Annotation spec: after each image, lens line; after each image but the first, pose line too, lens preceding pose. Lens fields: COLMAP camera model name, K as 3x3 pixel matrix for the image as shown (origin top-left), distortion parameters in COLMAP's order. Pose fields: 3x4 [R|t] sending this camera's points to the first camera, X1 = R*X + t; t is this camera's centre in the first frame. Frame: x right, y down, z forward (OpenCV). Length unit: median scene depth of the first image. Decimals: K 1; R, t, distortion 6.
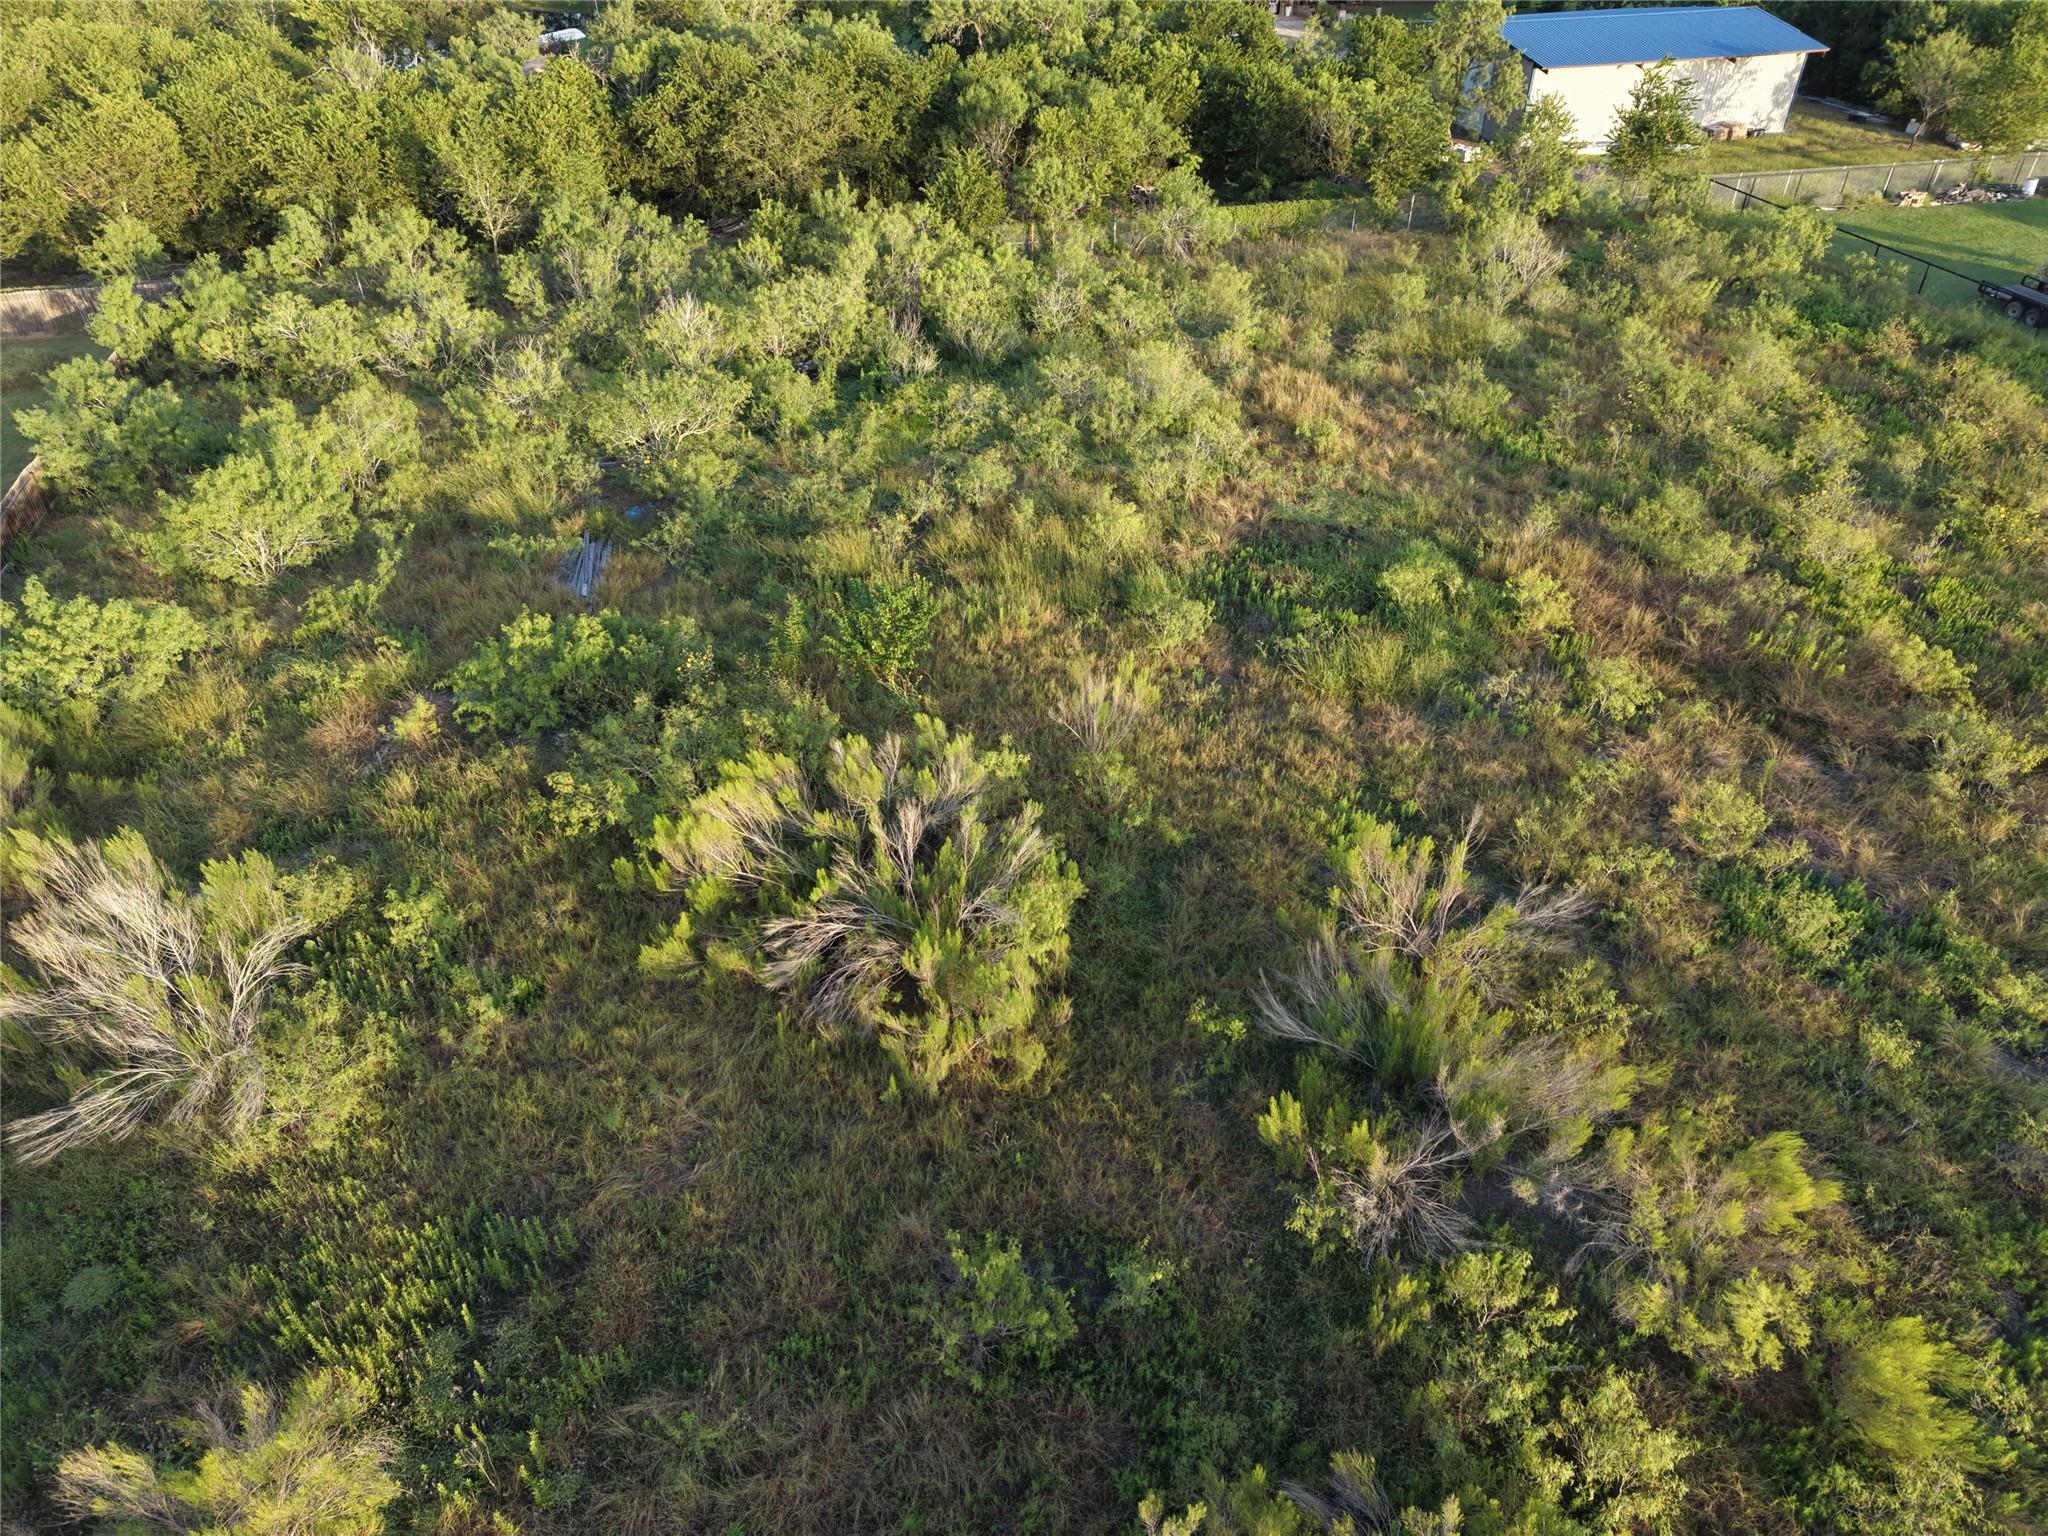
lens RADIAL K [[1365.2, 0, 1026.4], [0, 1365.2, 770.8], [0, 0, 1]] dist [0.031785, -0.026610]
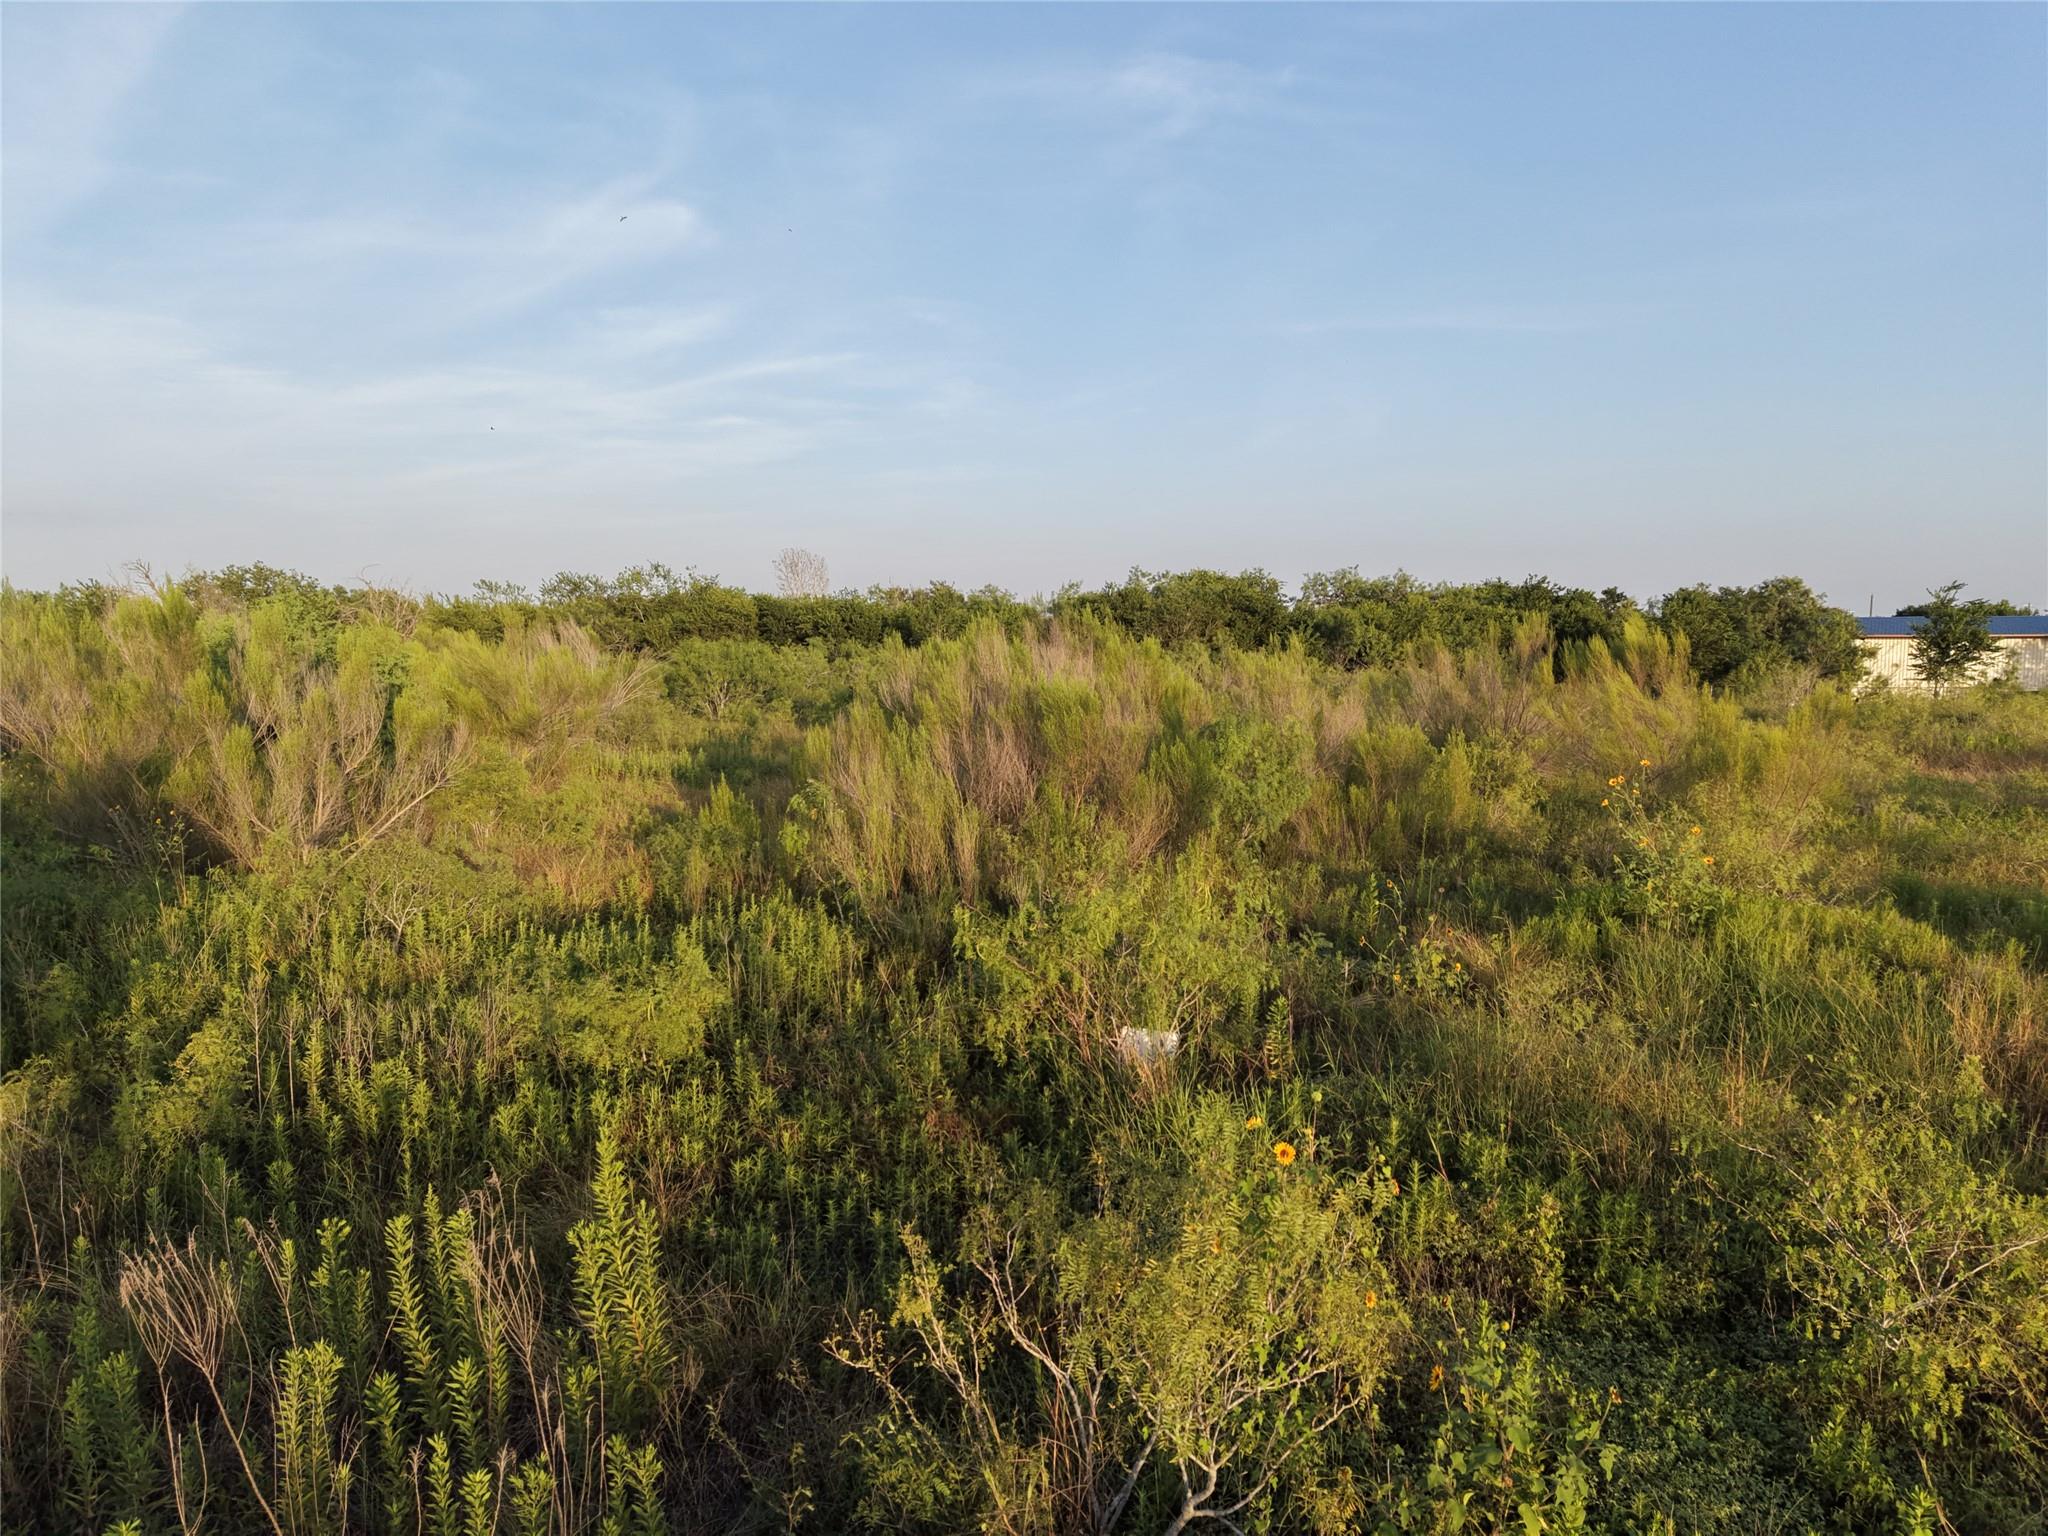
lens RADIAL K [[1365.2, 0, 1026.4], [0, 1365.2, 770.8], [0, 0, 1]] dist [0.031785, -0.026610]
pose [[0.946989, 0.031876, -0.319681, 0.149359], [-0.194892, 0.848056, -0.492766, 0.411433], [0.255400, 0.528947, 0.809312, -0.016355]]
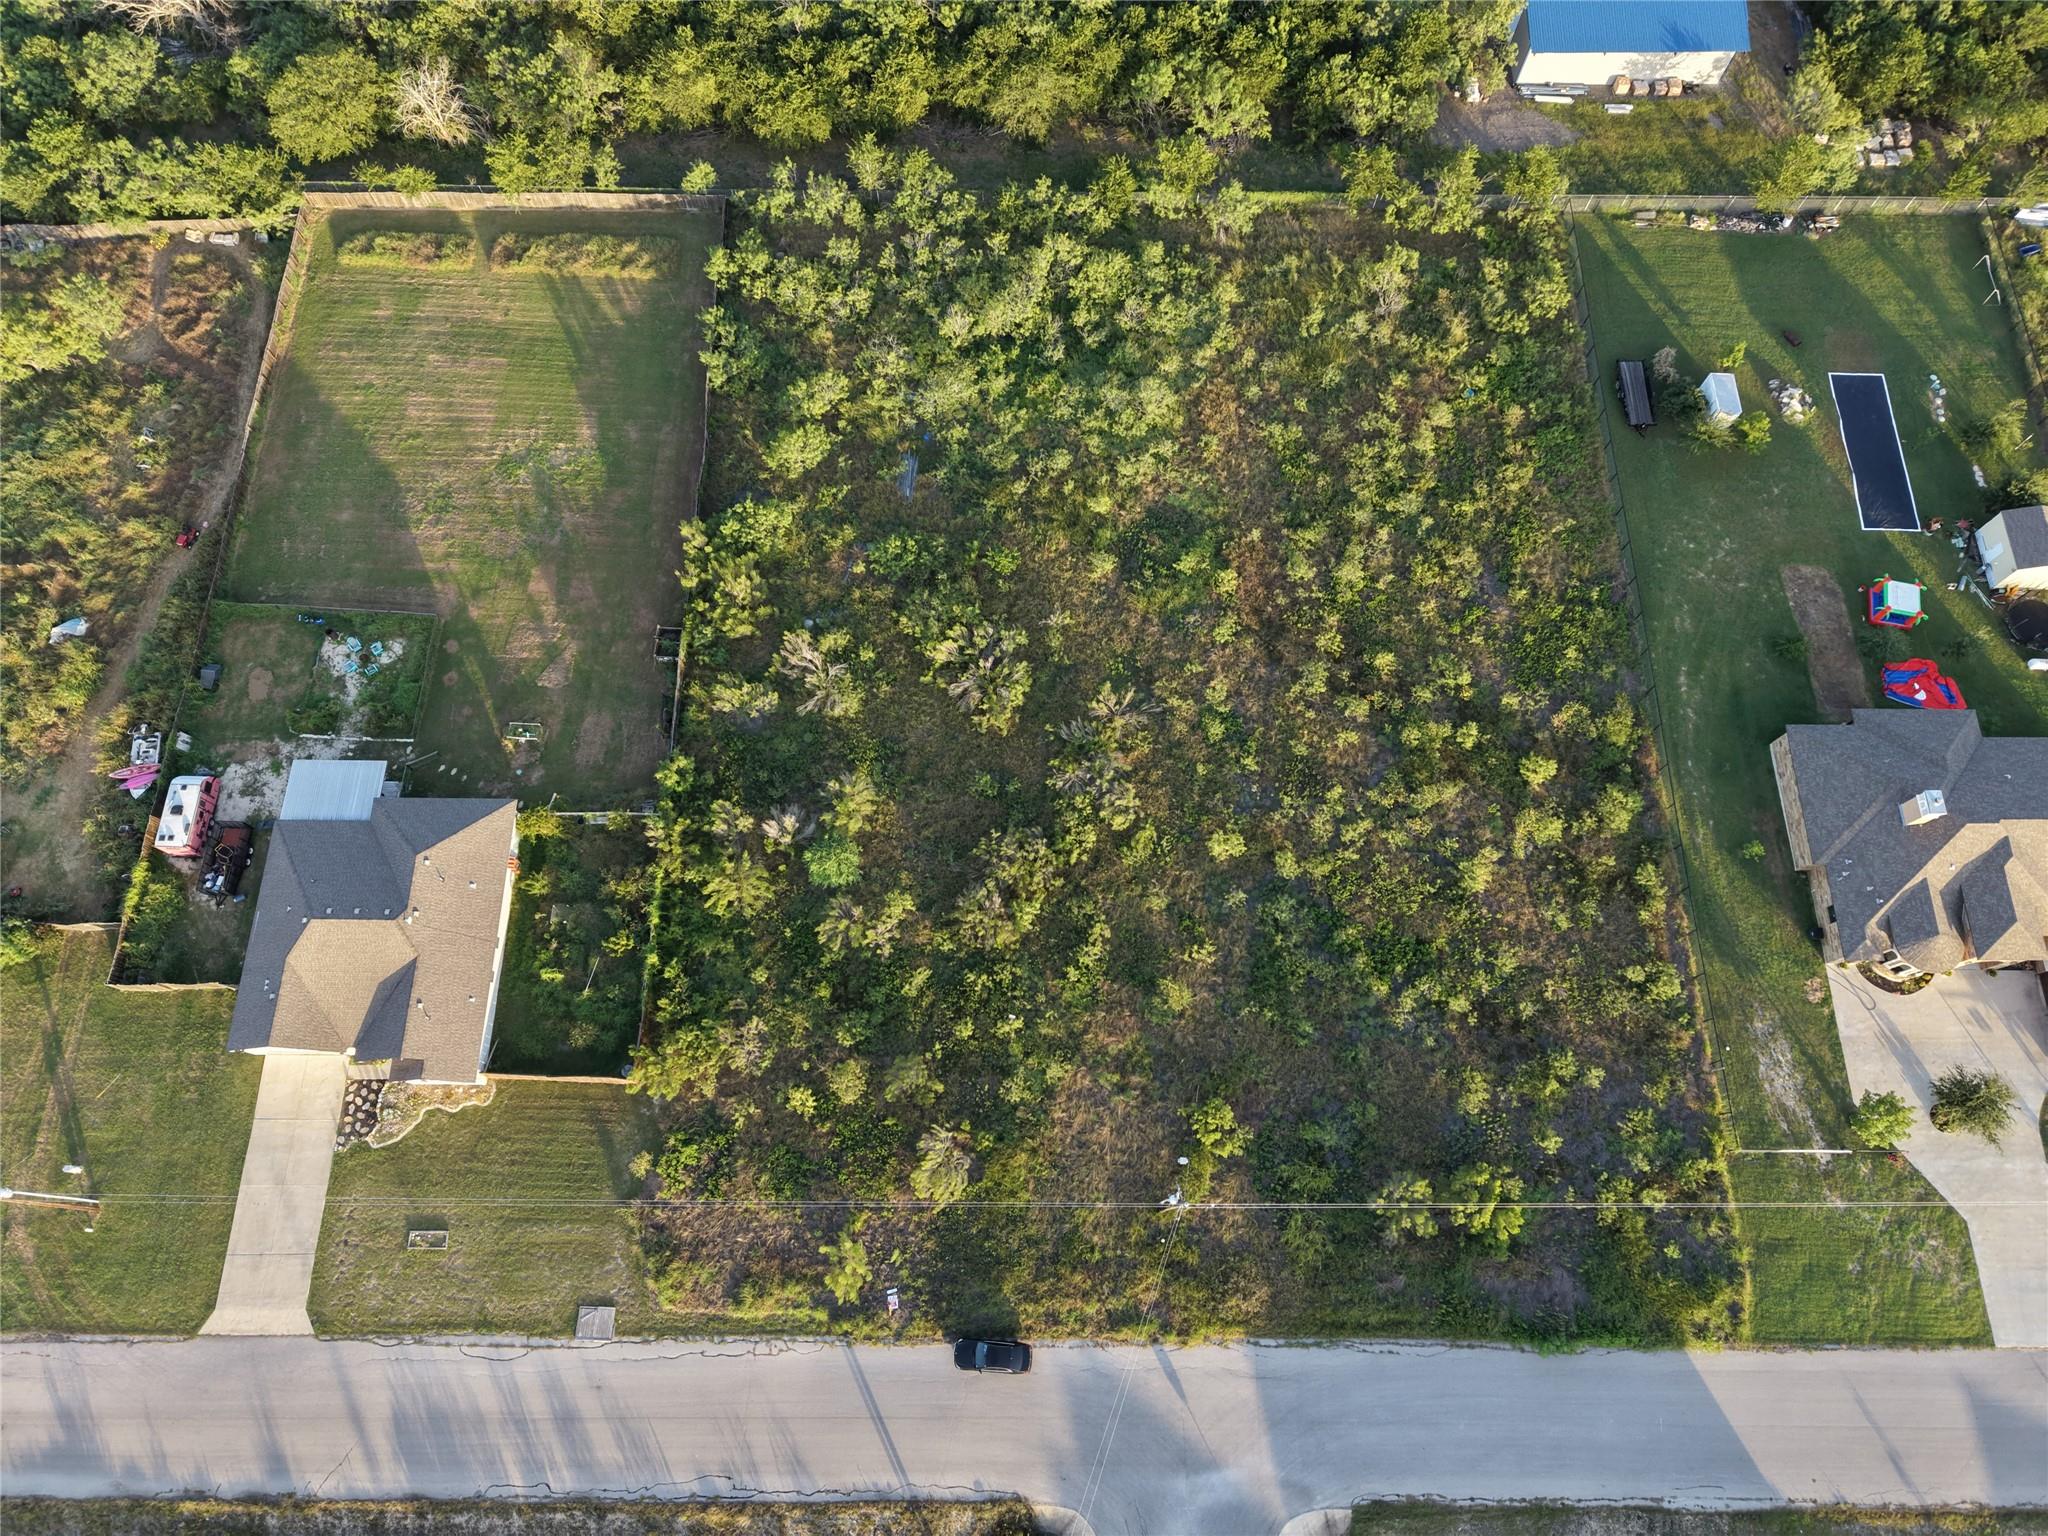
lens RADIAL K [[1365.2, 0, 1026.4], [0, 1365.2, 770.8], [0, 0, 1]] dist [0.031785, -0.026610]
pose [[0.971979, 0.222427, -0.076046, 0.198413], [-0.146475, 0.826111, 0.544137, -0.950916], [0.183853, -0.517751, 0.835543, -1.239705]]
